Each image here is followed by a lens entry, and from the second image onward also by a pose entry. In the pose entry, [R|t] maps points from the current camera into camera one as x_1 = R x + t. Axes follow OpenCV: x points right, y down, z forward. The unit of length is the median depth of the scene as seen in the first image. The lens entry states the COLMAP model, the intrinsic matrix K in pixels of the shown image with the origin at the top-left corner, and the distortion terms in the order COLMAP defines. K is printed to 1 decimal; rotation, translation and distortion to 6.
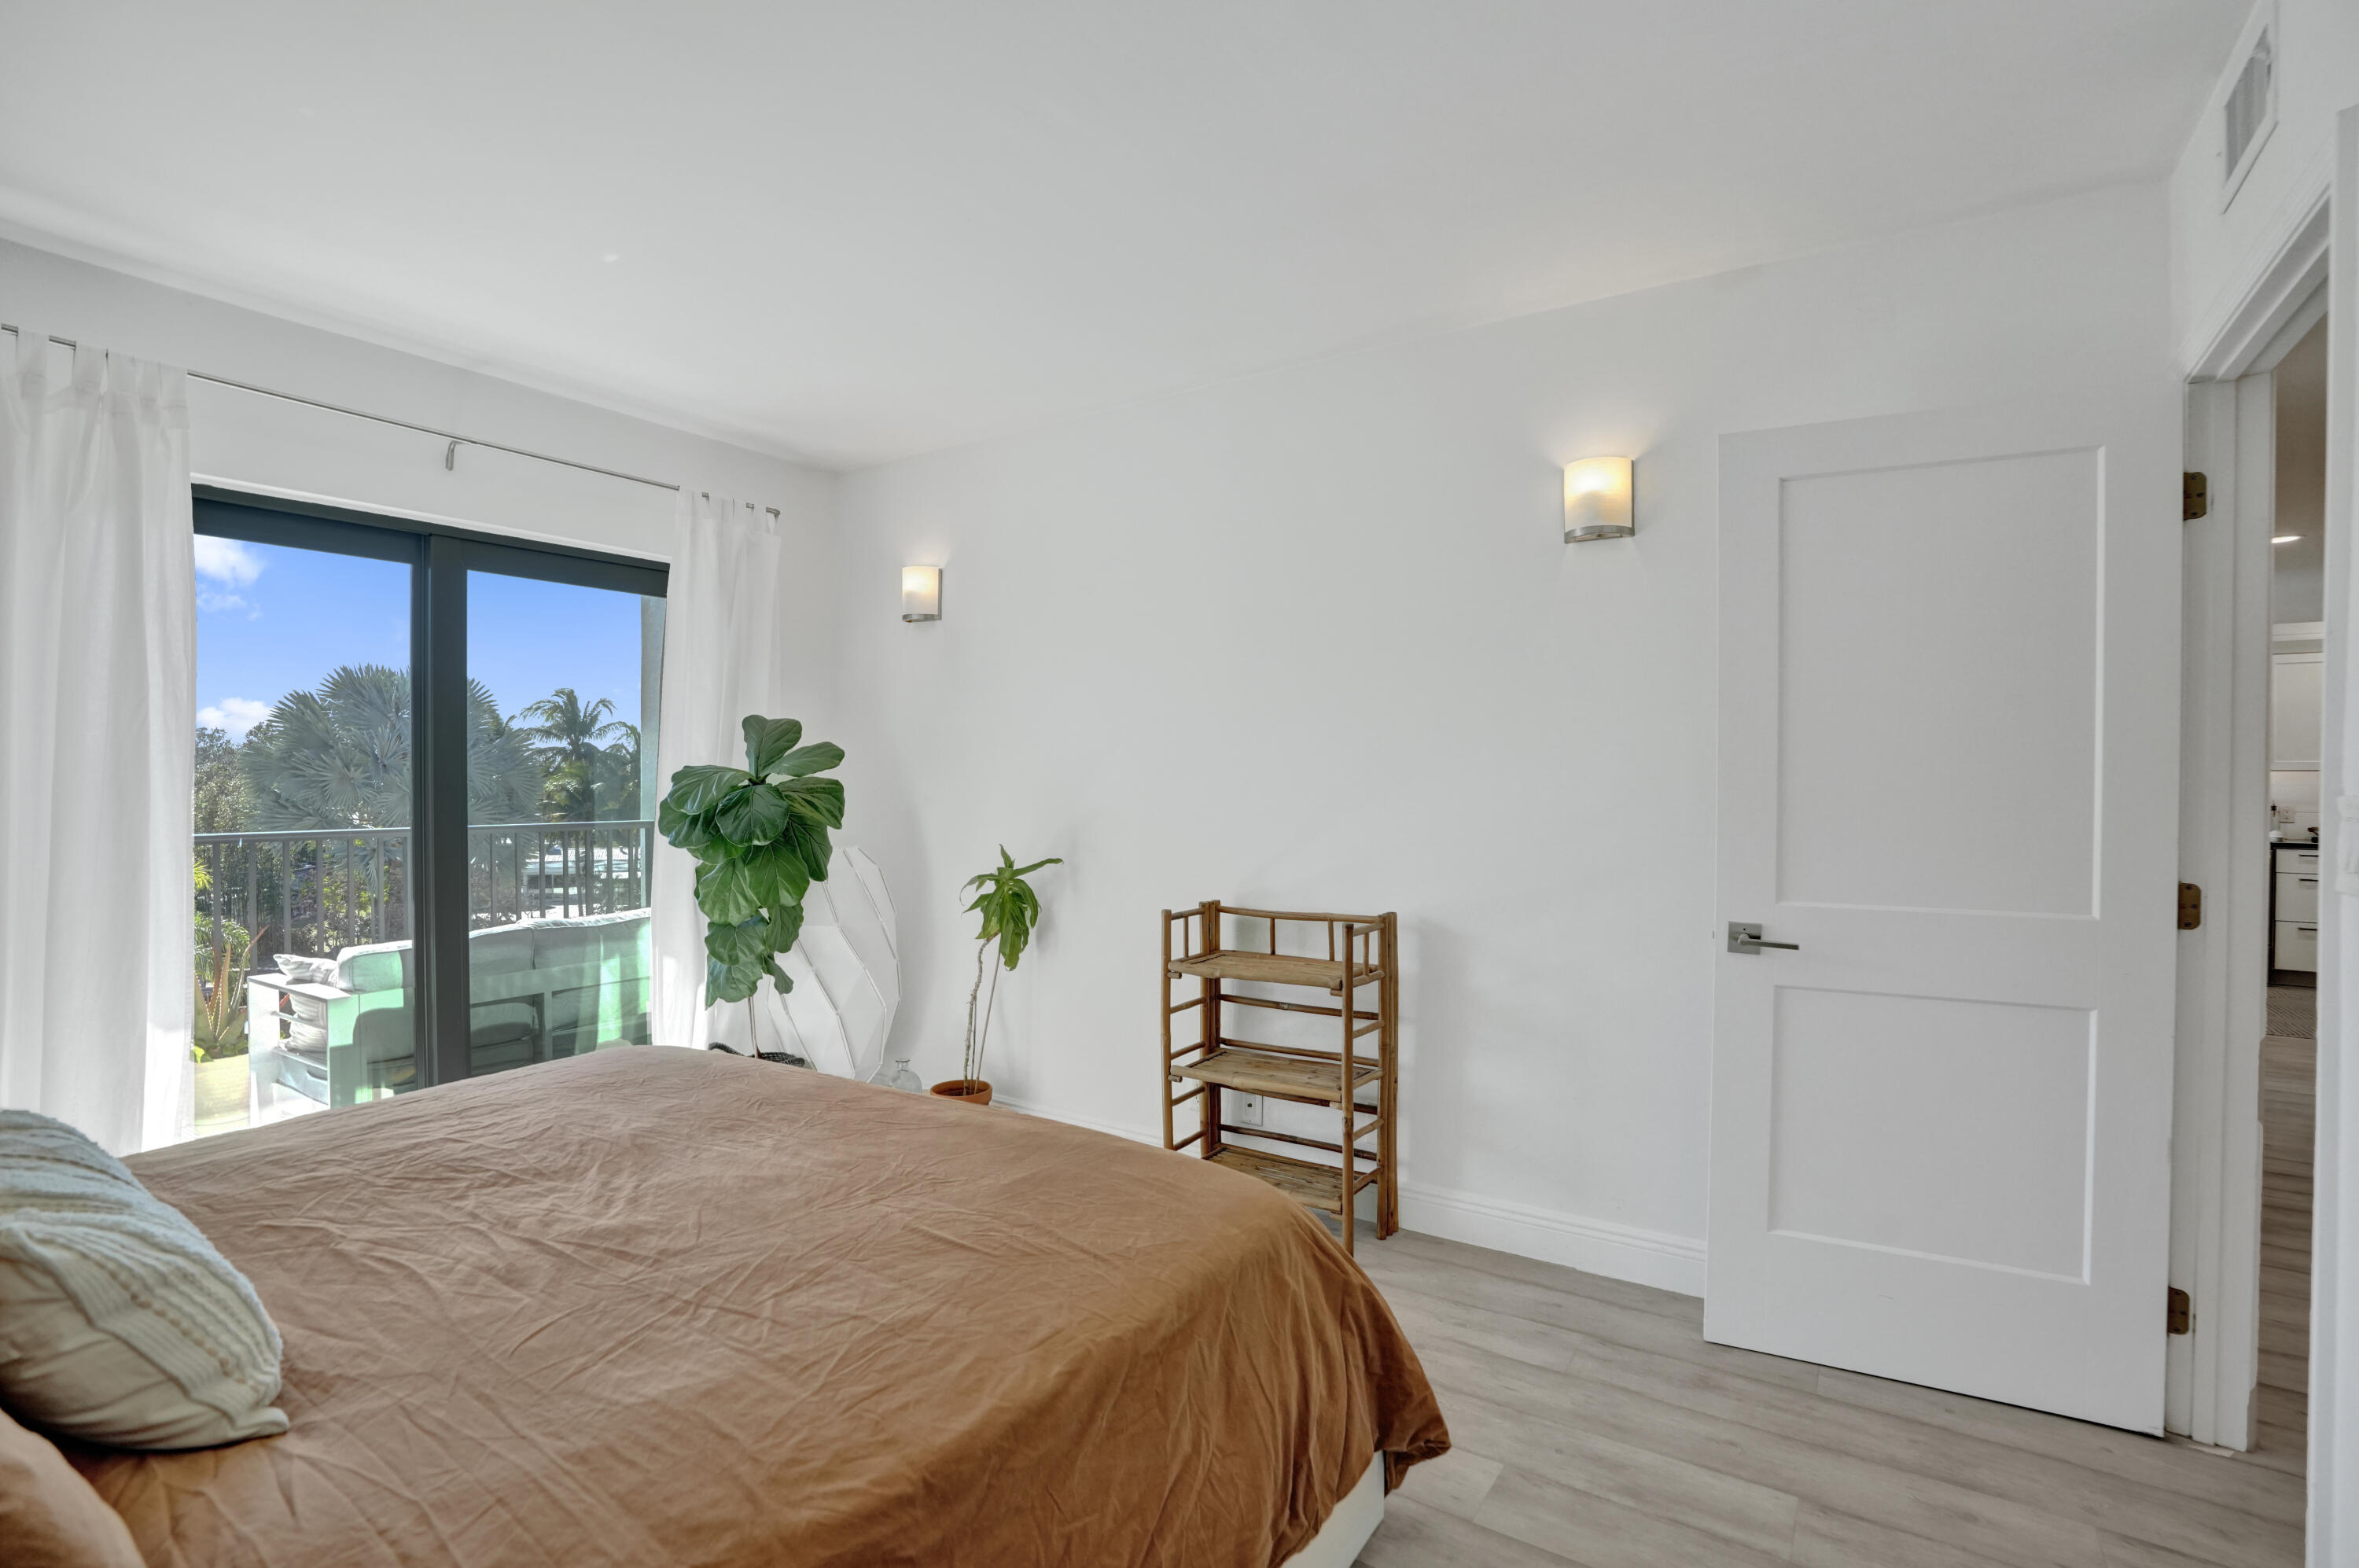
lens RADIAL K [[1101.7, 0, 1185.6], [0, 1101.7, 784.6], [0, 0, 1]] dist [-0.076878, 0.033137]
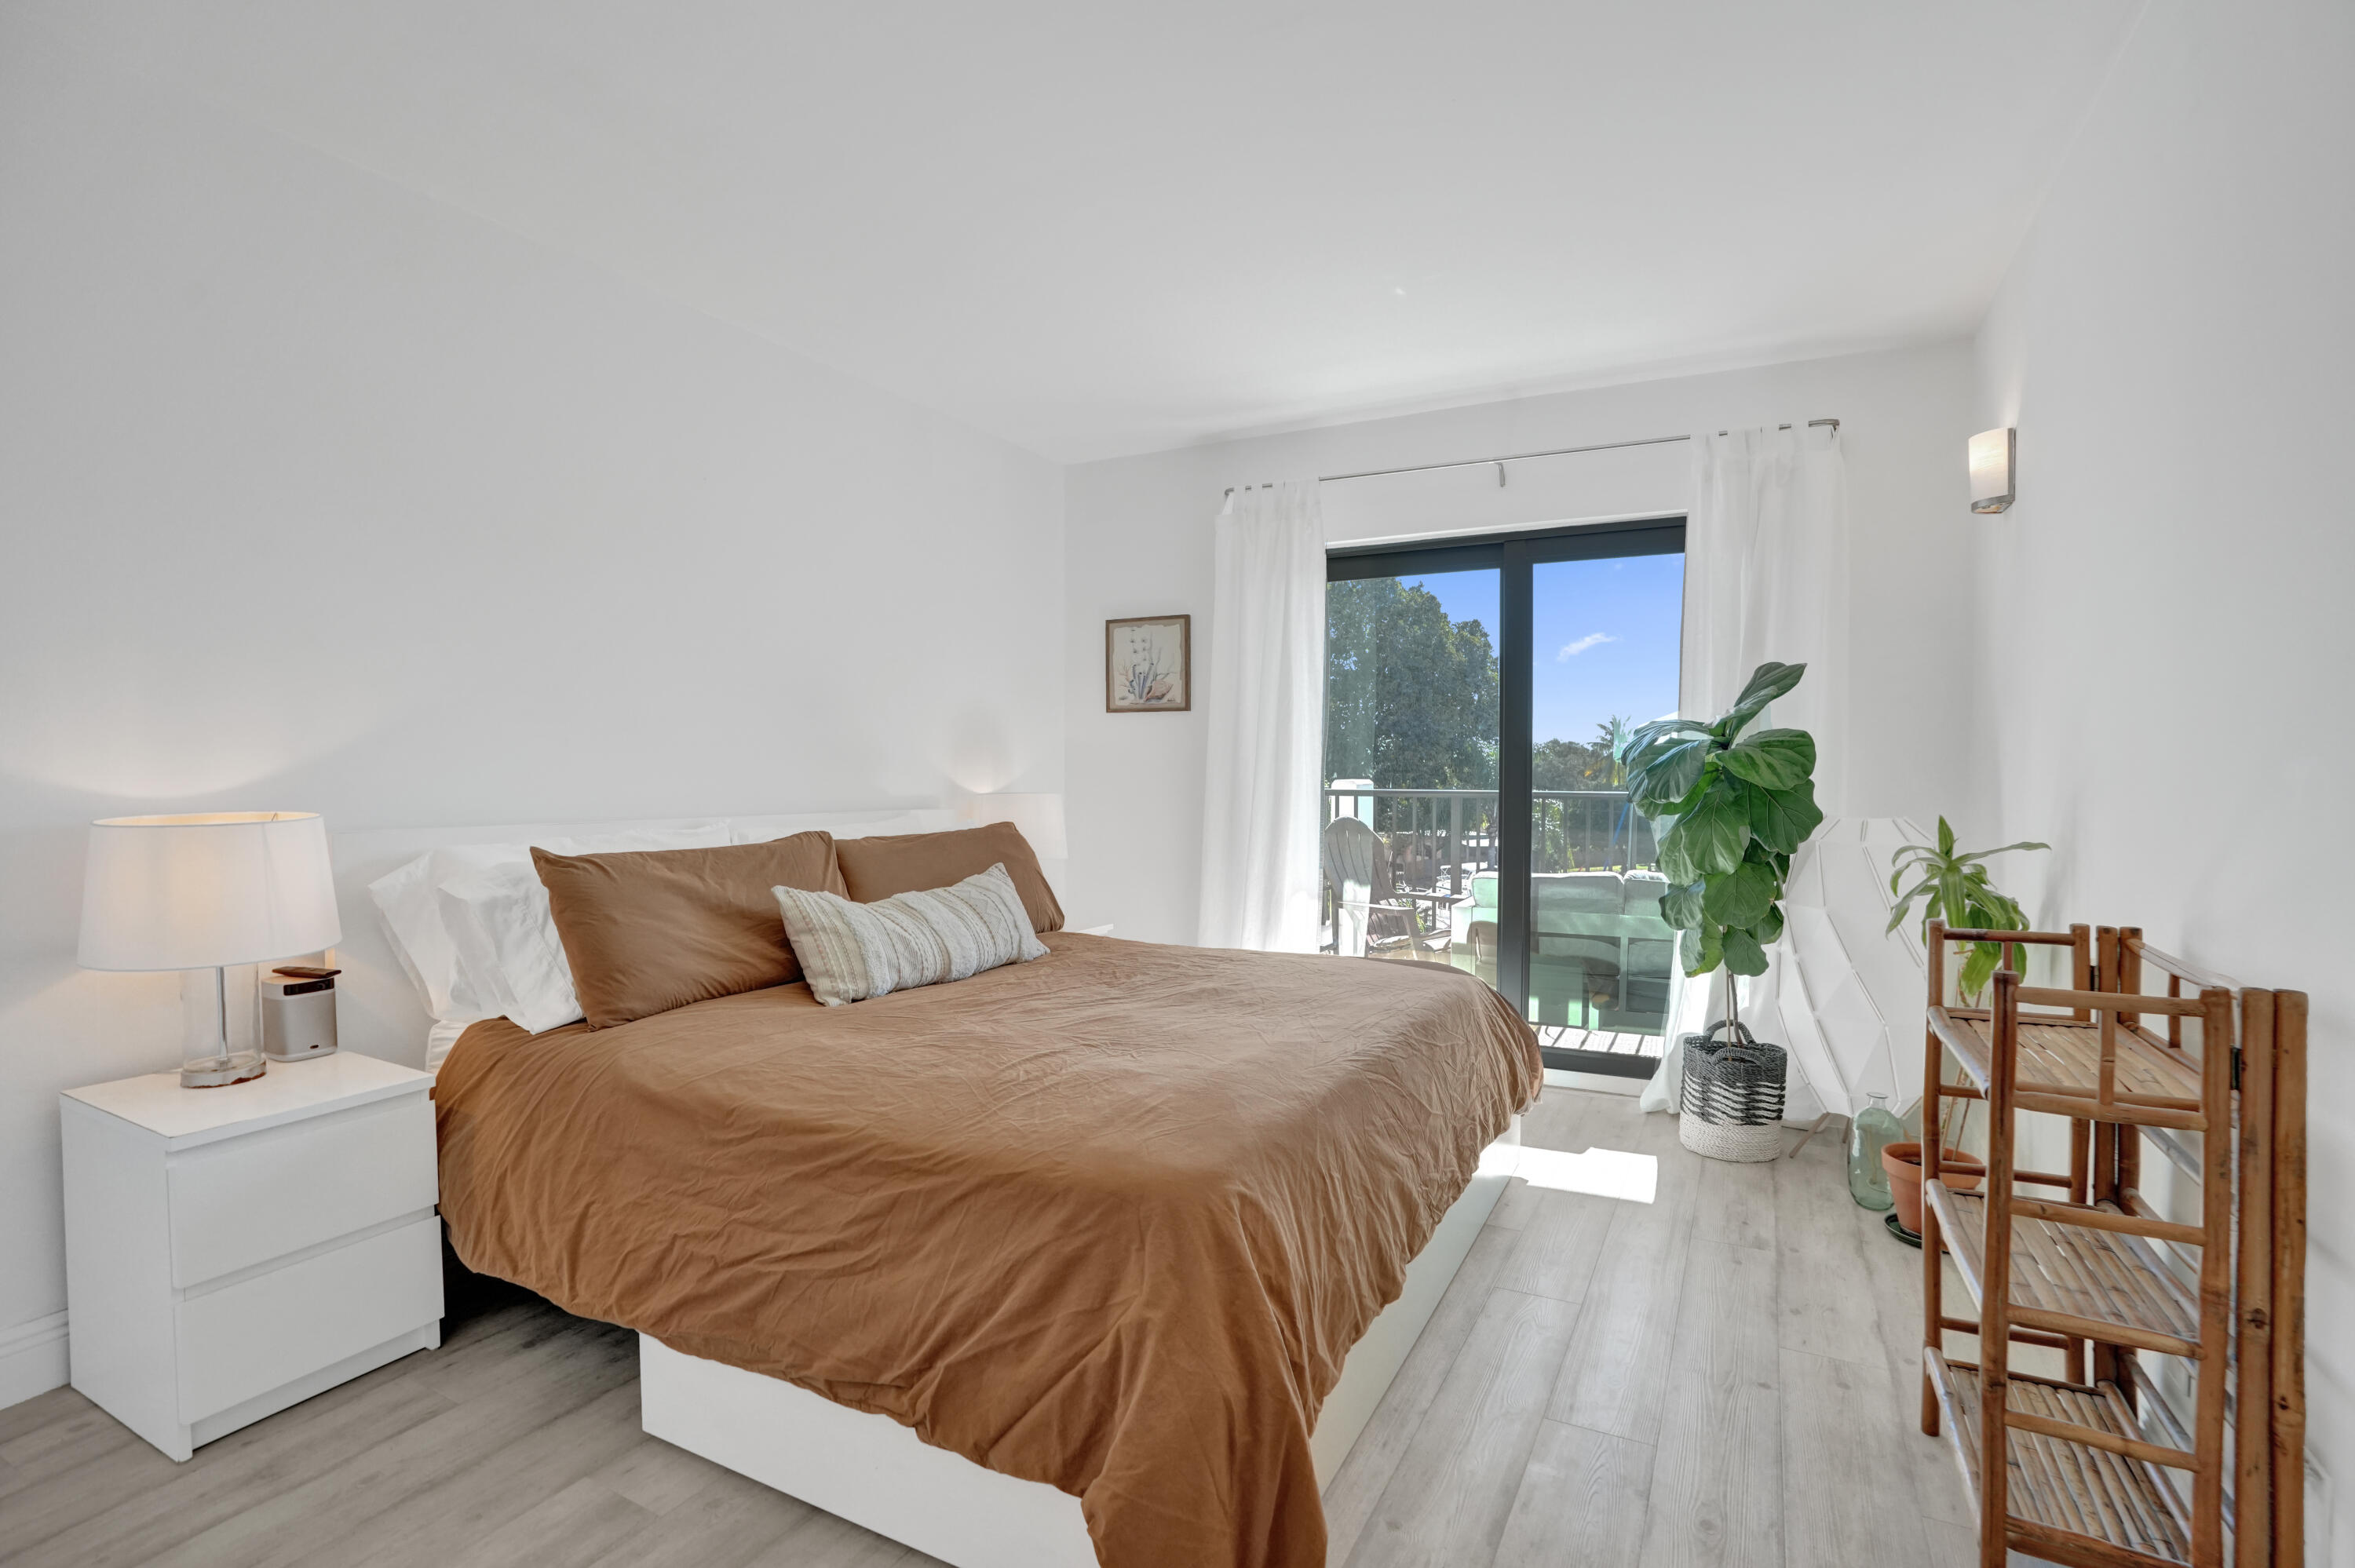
lens RADIAL K [[1099.7, 0, 1183.6], [0, 1099.7, 784.6], [0, 0, 1]] dist [-0.076878, 0.033137]
pose [[0.081472, 0.012525, -0.996597, 0.488654], [-0.009181, 0.999888, 0.011816, 0.032750], [0.996633, 0.008187, 0.081578, 0.500796]]
